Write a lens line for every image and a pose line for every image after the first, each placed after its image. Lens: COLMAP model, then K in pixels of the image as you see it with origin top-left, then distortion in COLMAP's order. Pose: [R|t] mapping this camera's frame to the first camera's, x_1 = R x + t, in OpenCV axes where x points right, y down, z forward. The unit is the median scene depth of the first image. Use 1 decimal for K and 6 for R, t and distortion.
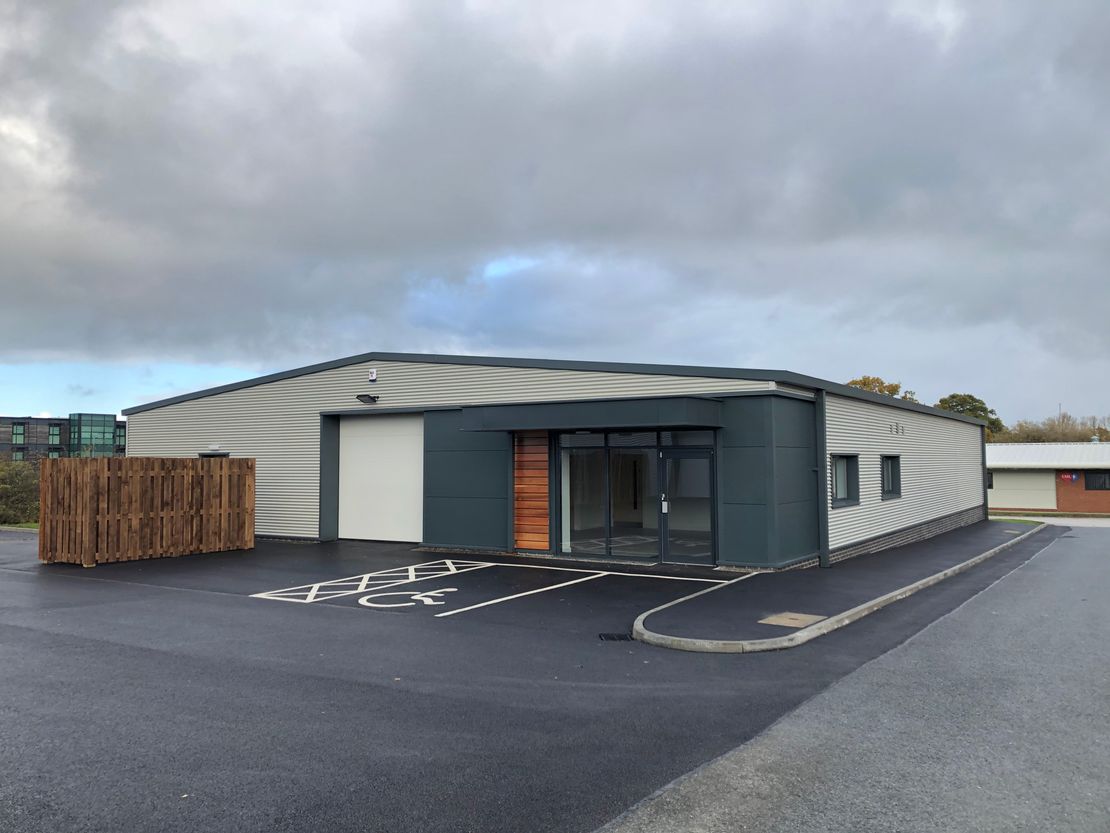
lens RADIAL K [[910.8, 0, 555.0], [0, 910.8, 416.5], [0, 0, 1]] dist [0.000549, -0.003689]
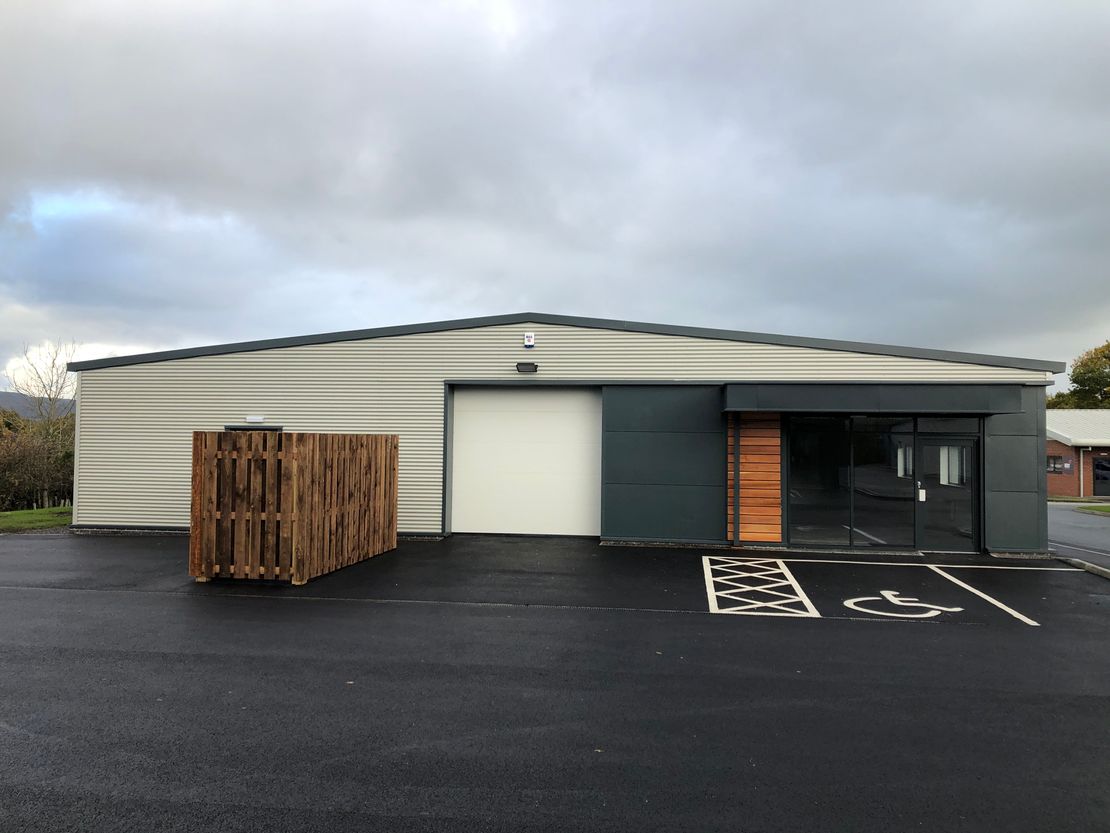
lens RADIAL K [[918.9, 0, 554.4], [0, 918.9, 388.8], [0, 0, 1]] dist [-0.037873, -0.001788]
pose [[0.913197, 0.039850, 0.405565, -0.588225], [-0.037993, 0.999198, -0.012632, 0.011209], [-0.405743, -0.003873, 0.913979, 0.238351]]
